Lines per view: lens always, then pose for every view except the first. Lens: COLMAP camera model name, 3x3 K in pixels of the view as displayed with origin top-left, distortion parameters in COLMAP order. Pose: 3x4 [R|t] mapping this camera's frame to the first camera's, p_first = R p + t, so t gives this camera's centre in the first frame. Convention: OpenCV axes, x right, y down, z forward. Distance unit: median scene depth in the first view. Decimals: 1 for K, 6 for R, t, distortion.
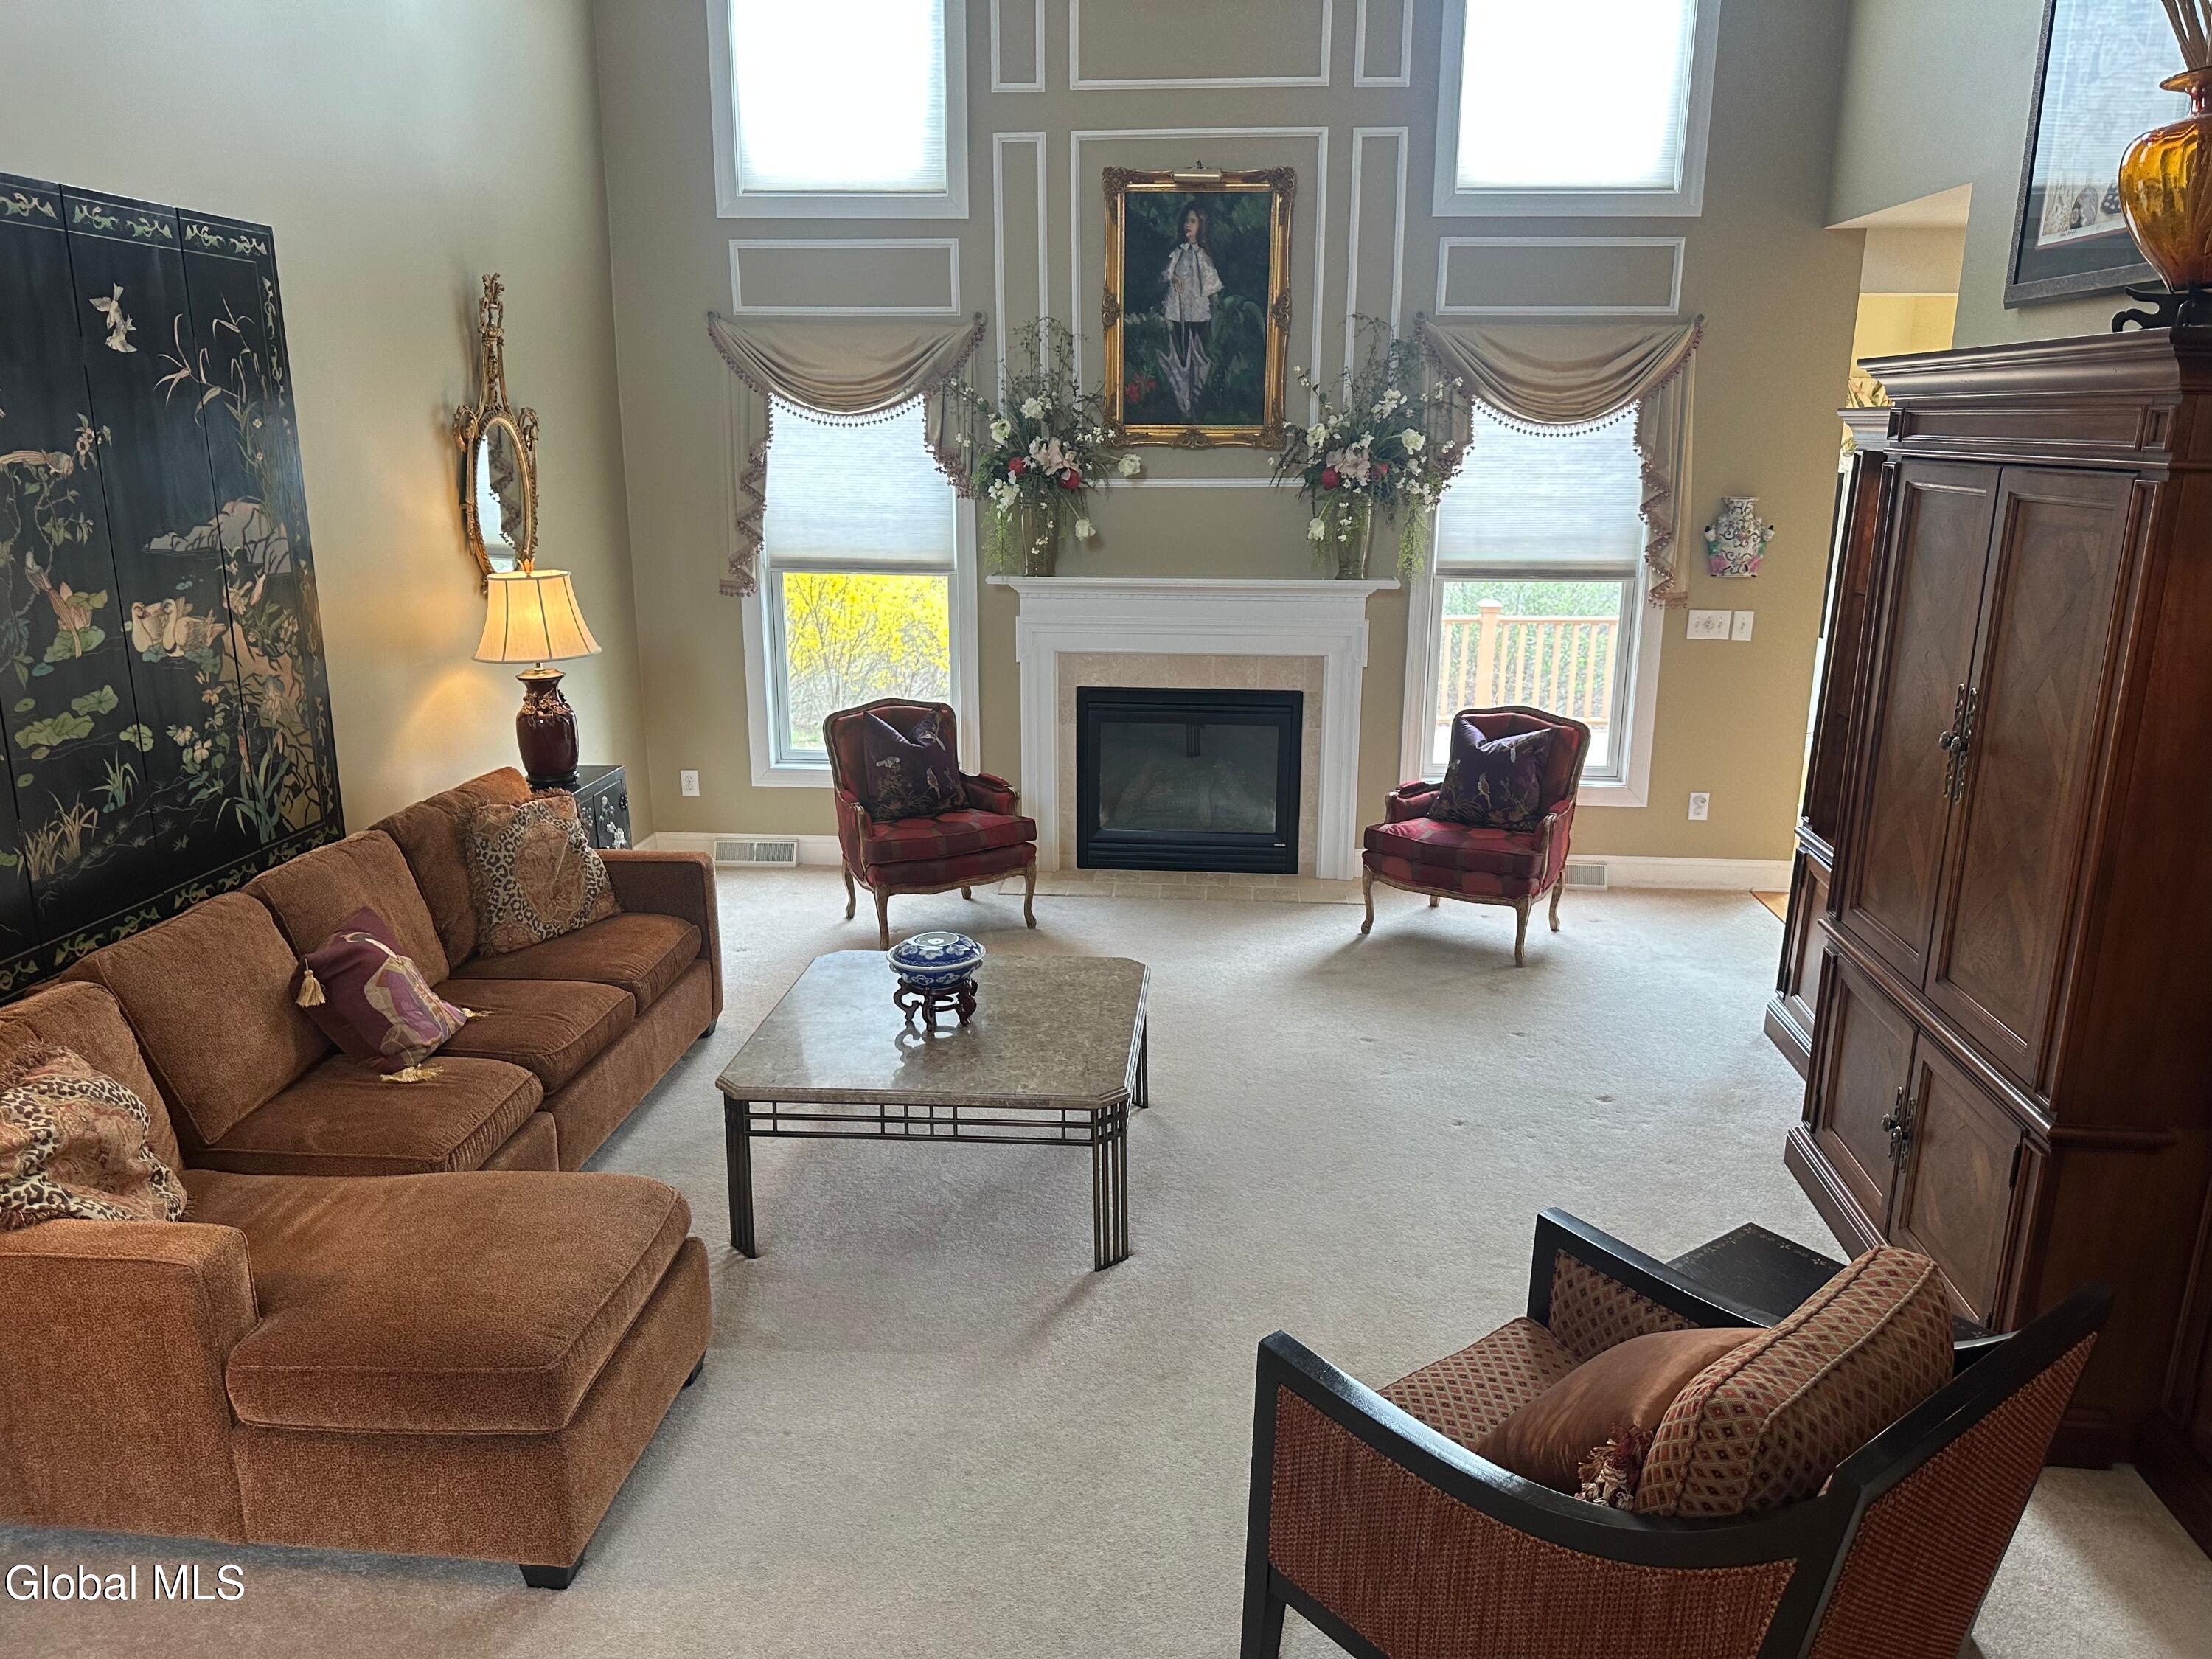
lens RADIAL K [[1586.0, 0, 1106.0], [0, 1586.0, 829.5], [0, 0, 1]] dist [0.084384, -0.076526]
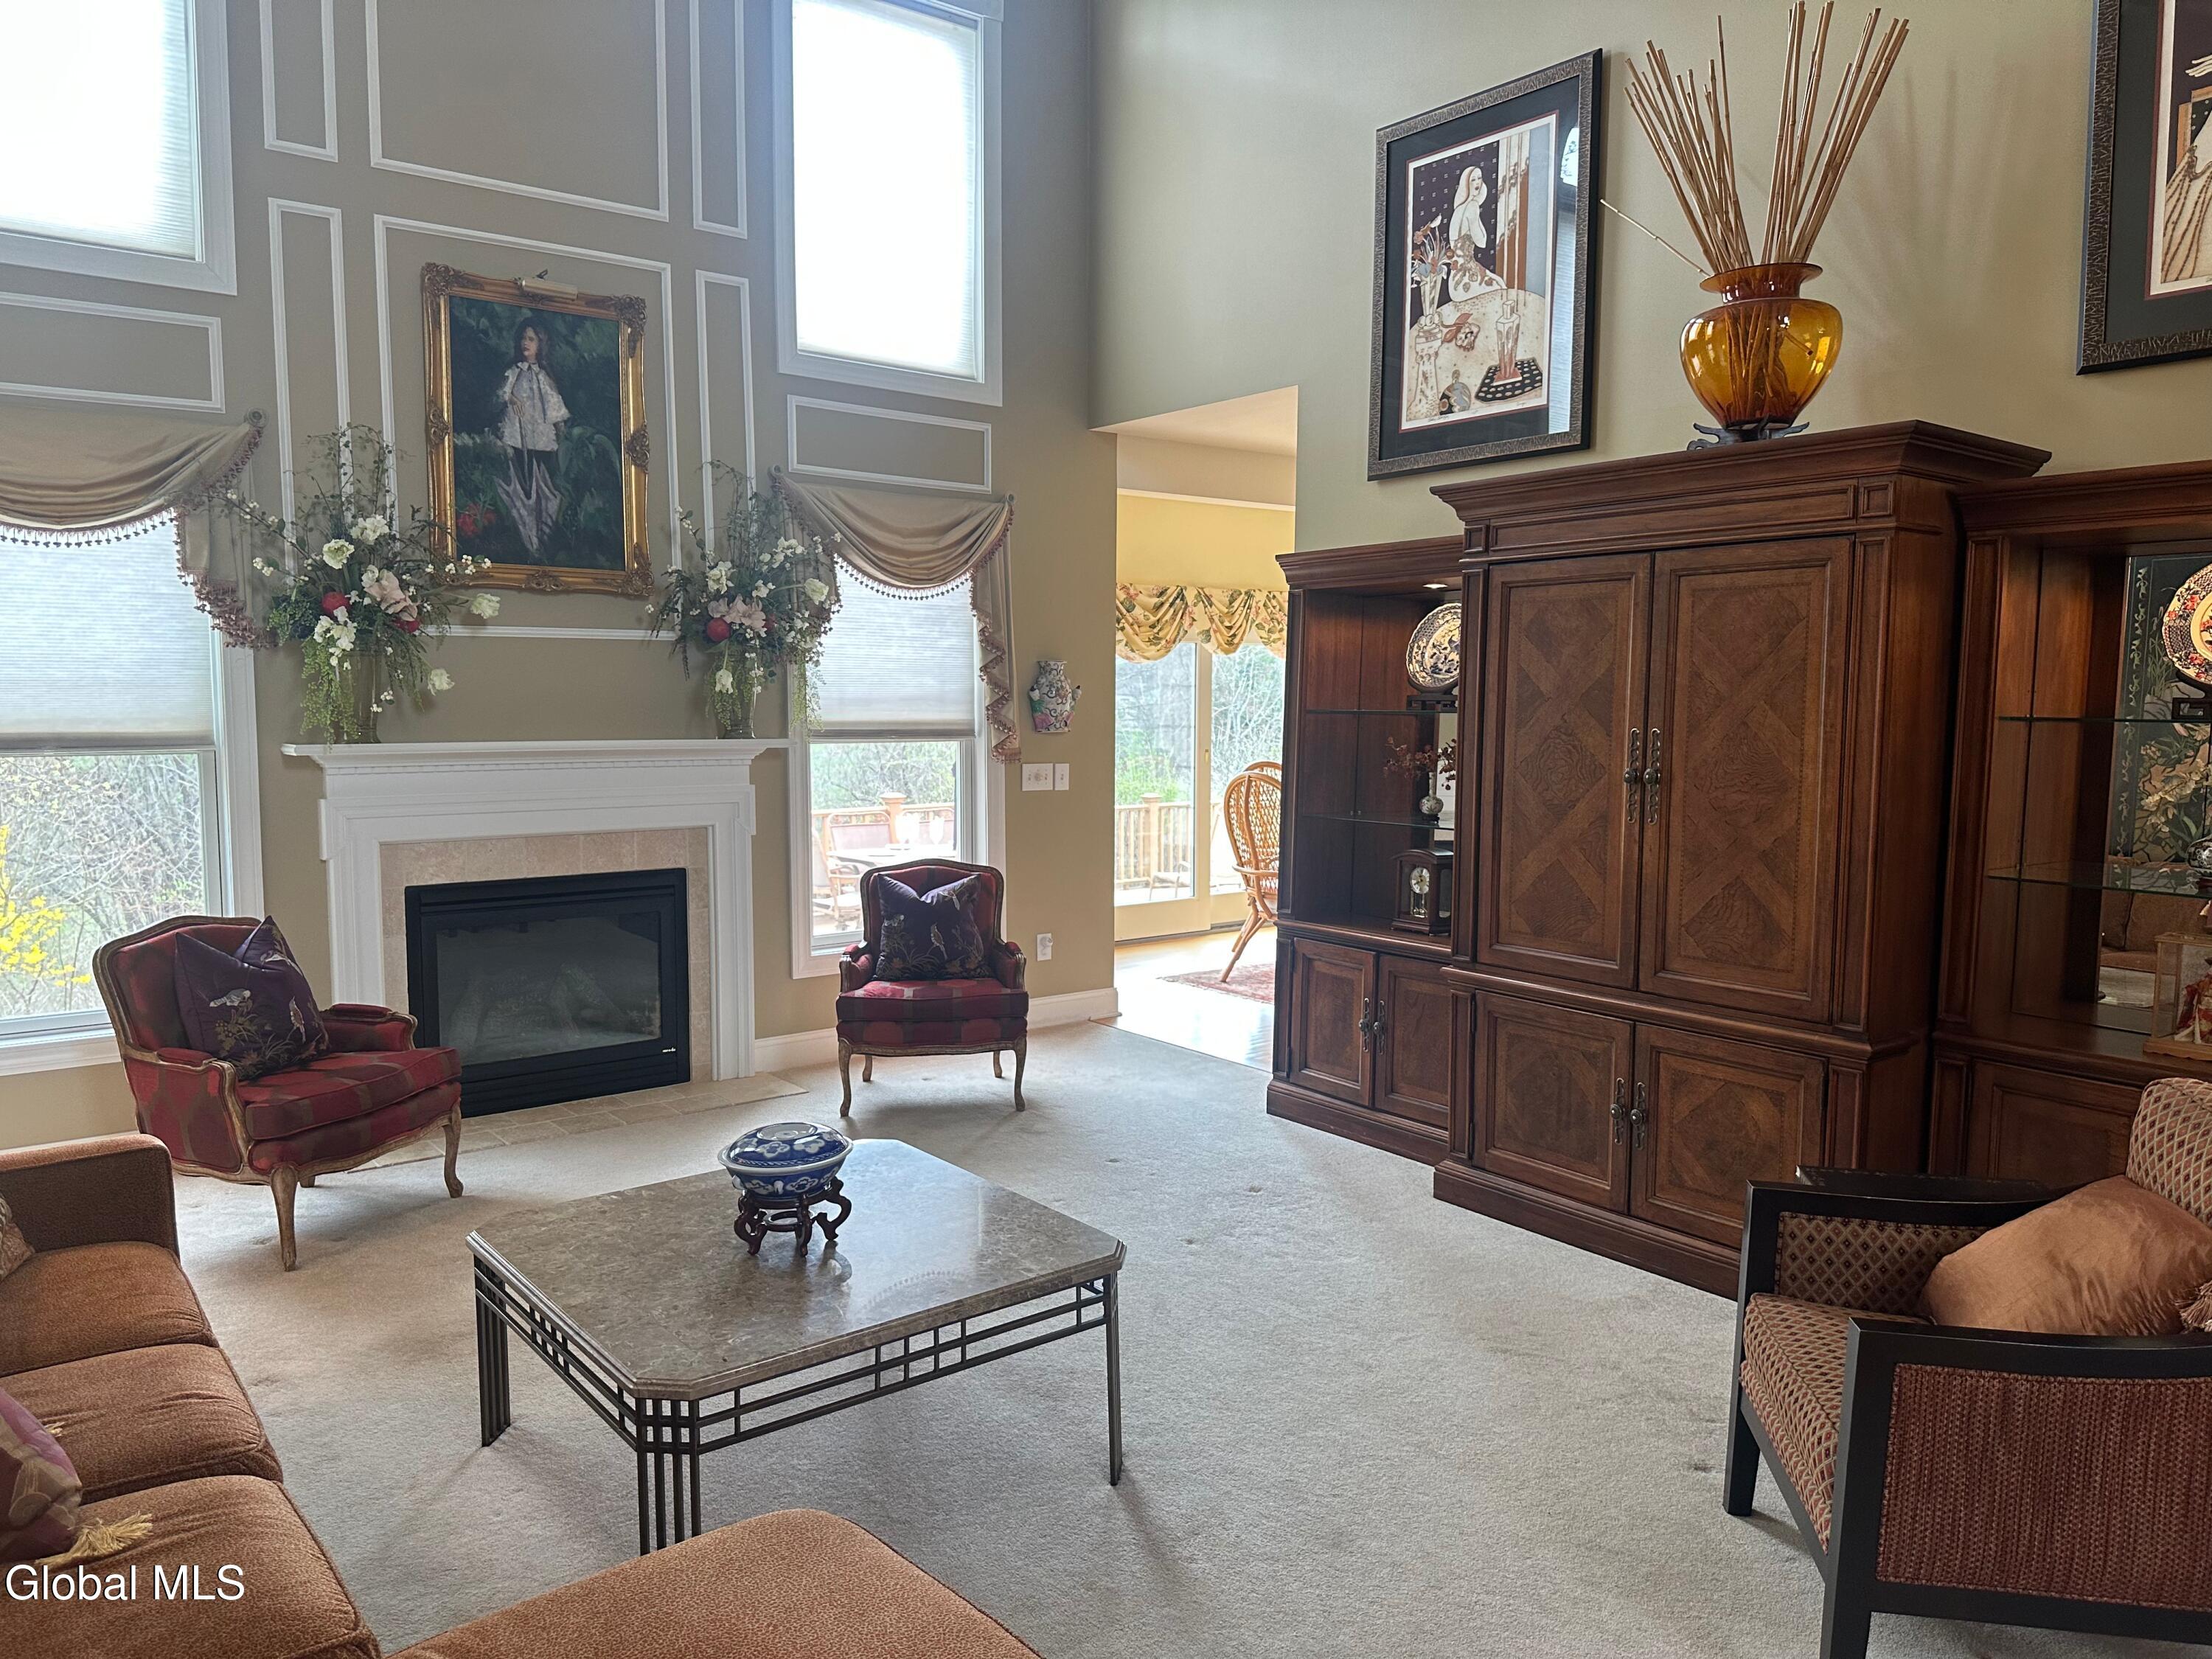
lens RADIAL K [[1551.3, 0, 1106.0], [0, 1551.3, 829.5], [0, 0, 1]] dist [0.064957, -0.118447]
pose [[0.735525, -0.058001, 0.675010, -0.301323], [0.171420, 0.979842, -0.102593, 0.021573], [-0.655453, 0.191170, 0.730641, 0.223411]]
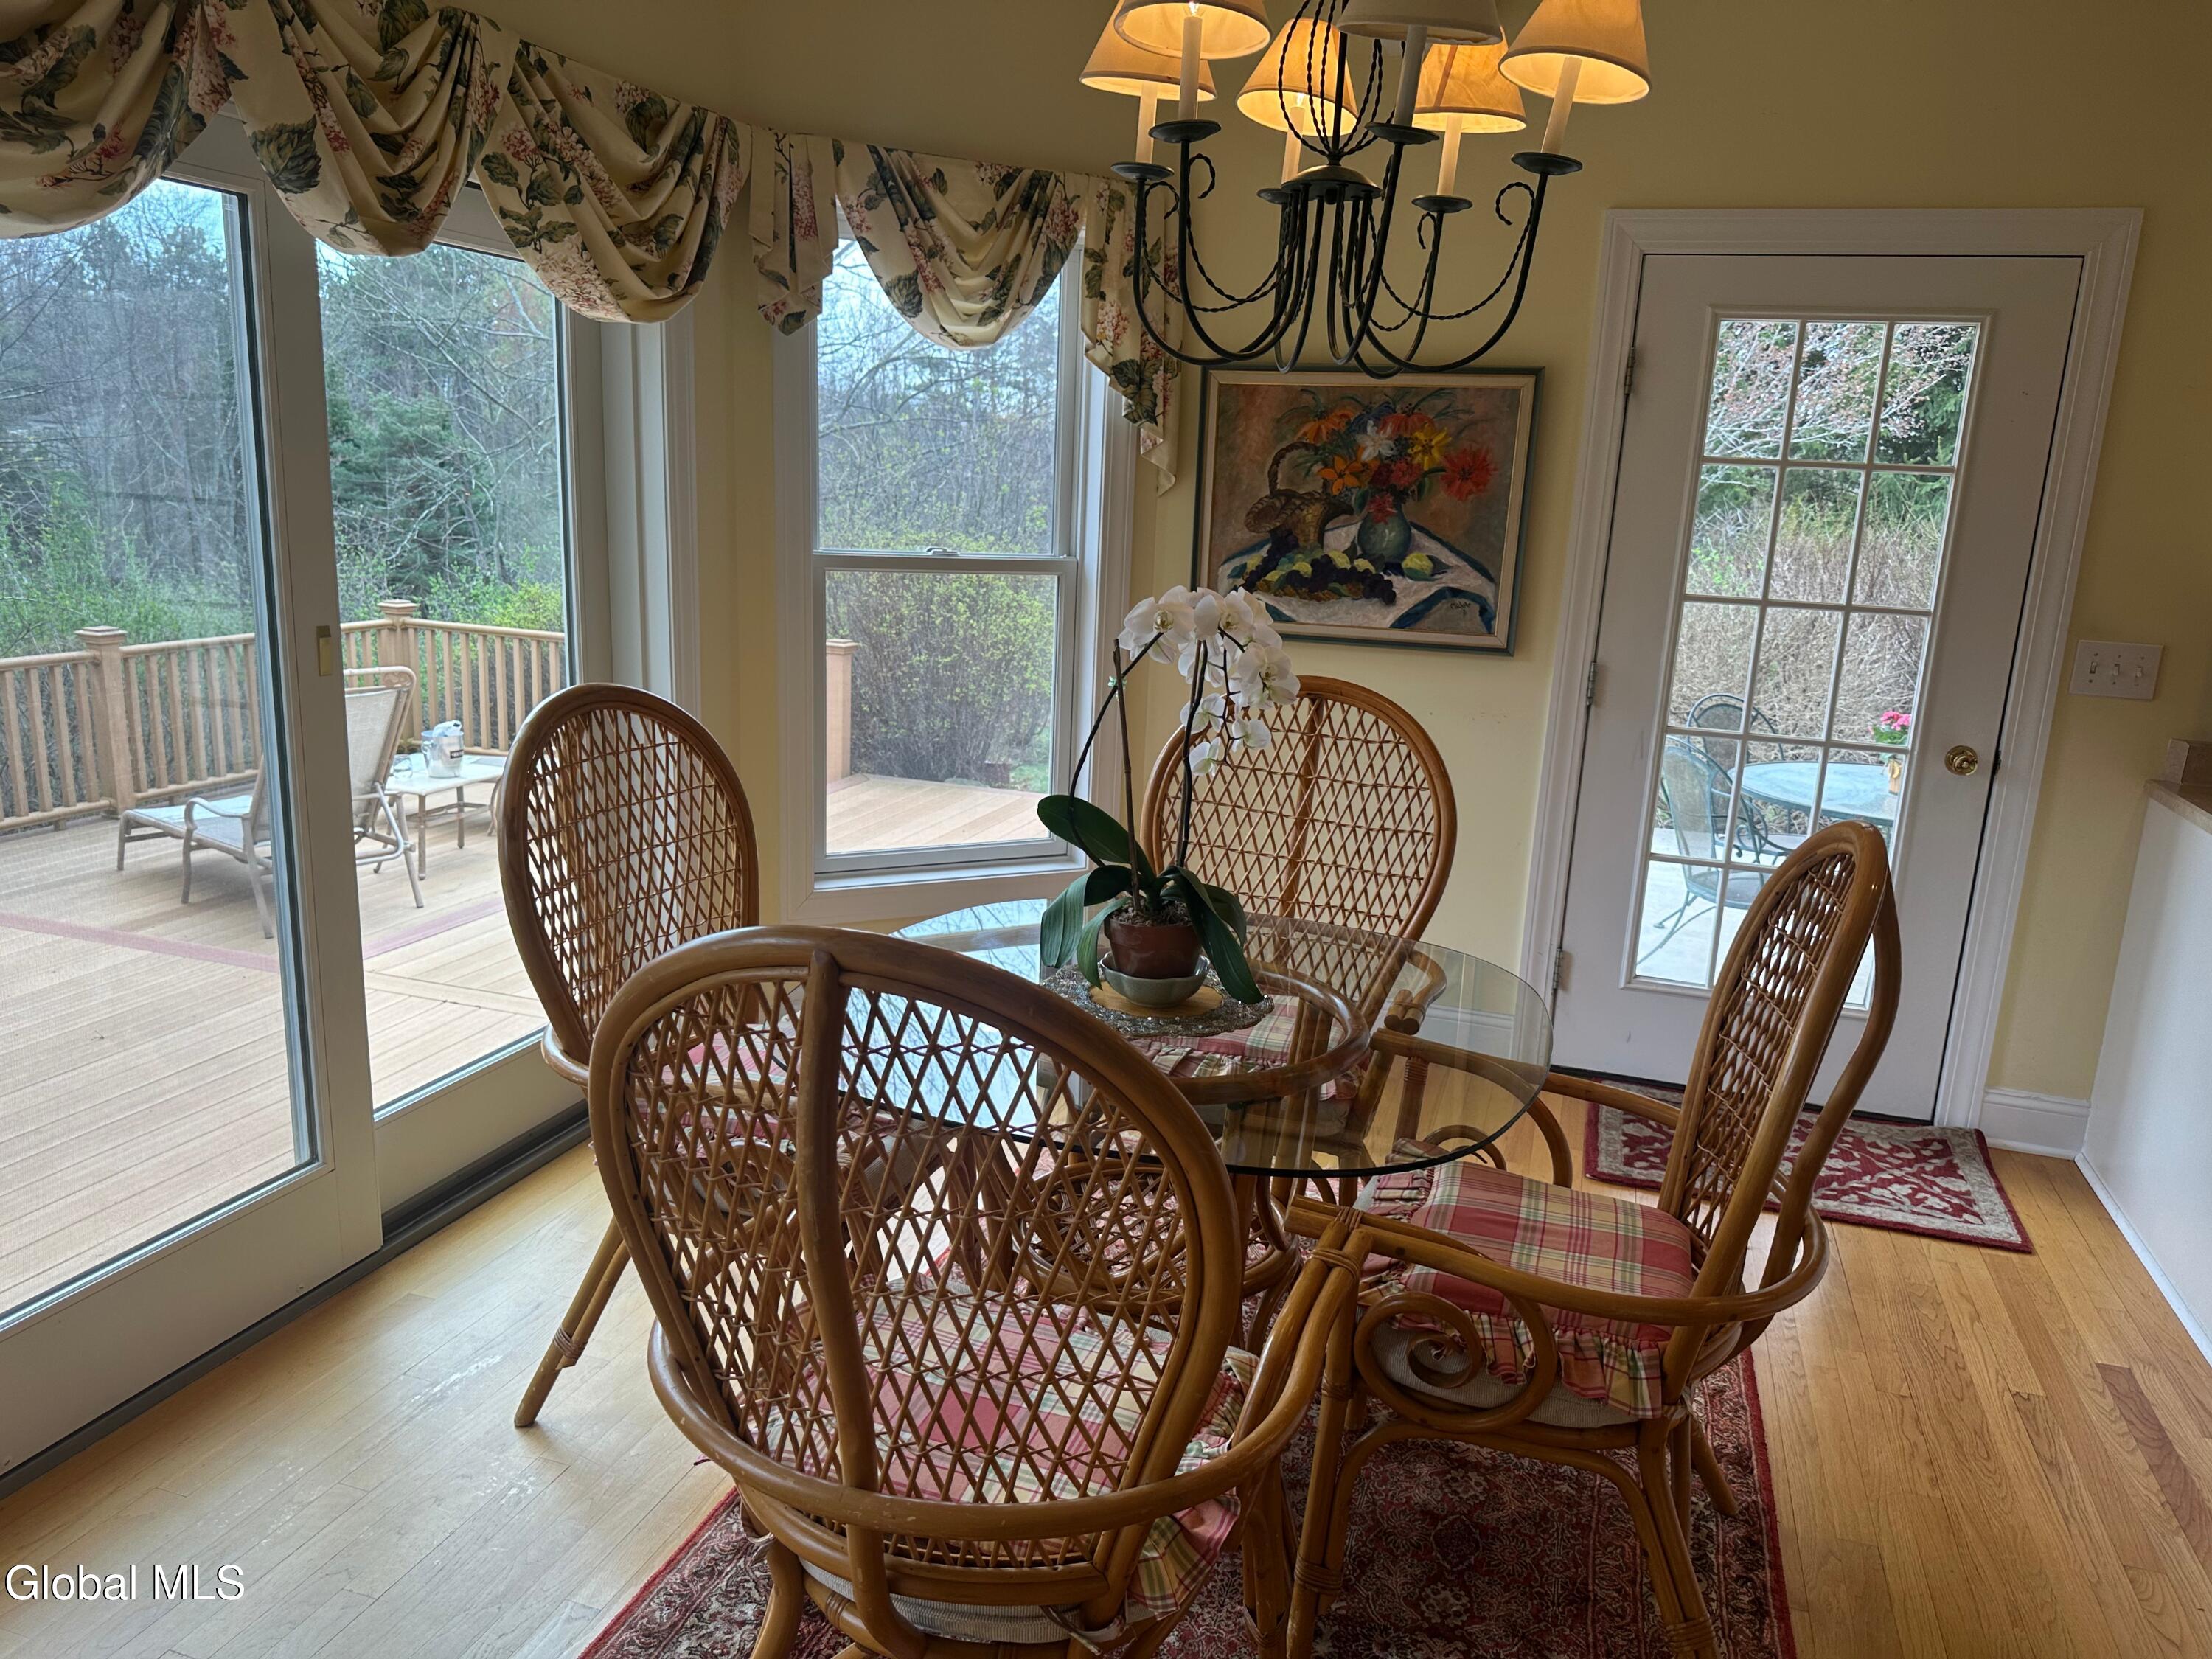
lens RADIAL K [[1551.3, 0, 1106.0], [0, 1551.3, 829.5], [0, 0, 1]] dist [0.064957, -0.118447]
pose [[0.234874, -0.202000, 0.950805, 0.429683], [0.201665, 0.967012, 0.155626, -0.159447], [-0.950876, 0.155192, 0.267863, 0.935192]]
